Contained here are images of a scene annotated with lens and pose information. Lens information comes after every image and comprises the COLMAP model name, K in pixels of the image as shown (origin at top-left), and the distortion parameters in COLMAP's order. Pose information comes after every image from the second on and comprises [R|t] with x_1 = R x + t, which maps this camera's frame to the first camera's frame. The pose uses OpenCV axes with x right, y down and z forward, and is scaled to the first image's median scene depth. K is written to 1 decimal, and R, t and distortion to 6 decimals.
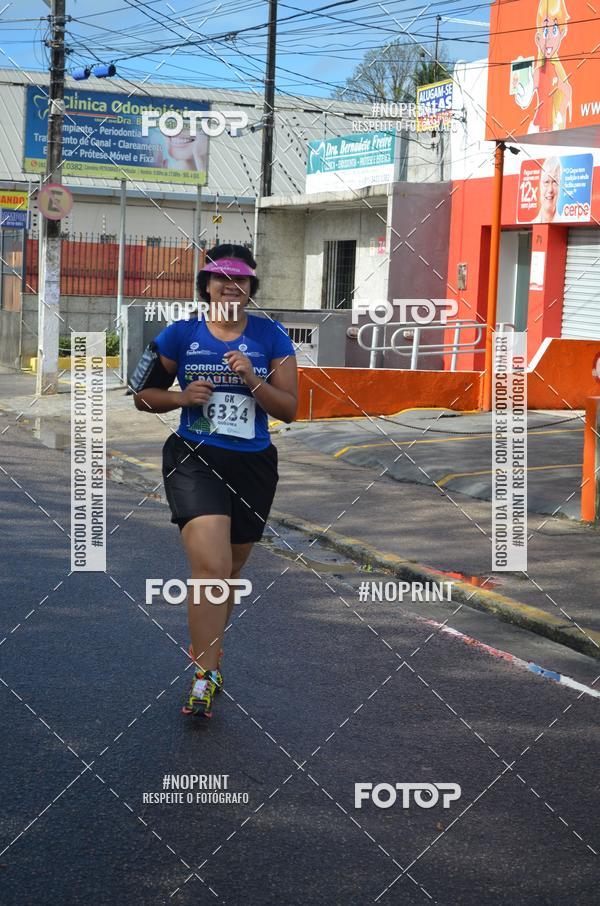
lens RADIAL K [[1604.3, 0, 294.7], [0, 1604.3, 452.8], [0, 0, 1]] dist [-0.004983, 0.000000]
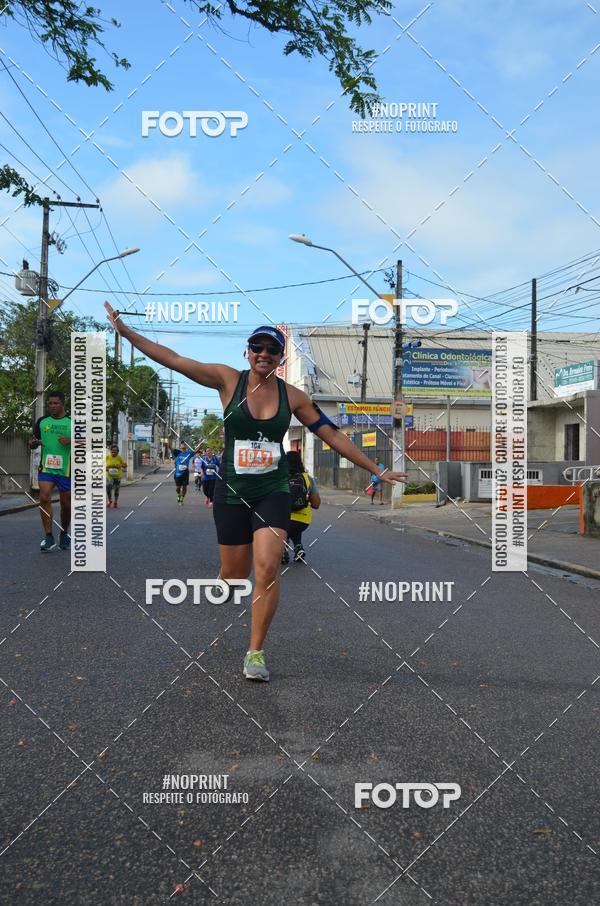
lens RADIAL K [[1188.5, 0, 291.6], [0, 1188.5, 452.4], [0, 0, 1]] dist [-0.011585, 0.000000]
pose [[0.956131, -0.035999, -0.290719, 0.110467], [0.001116, 0.992861, -0.119273, 0.051649], [0.292937, 0.113716, 0.949345, -0.309494]]
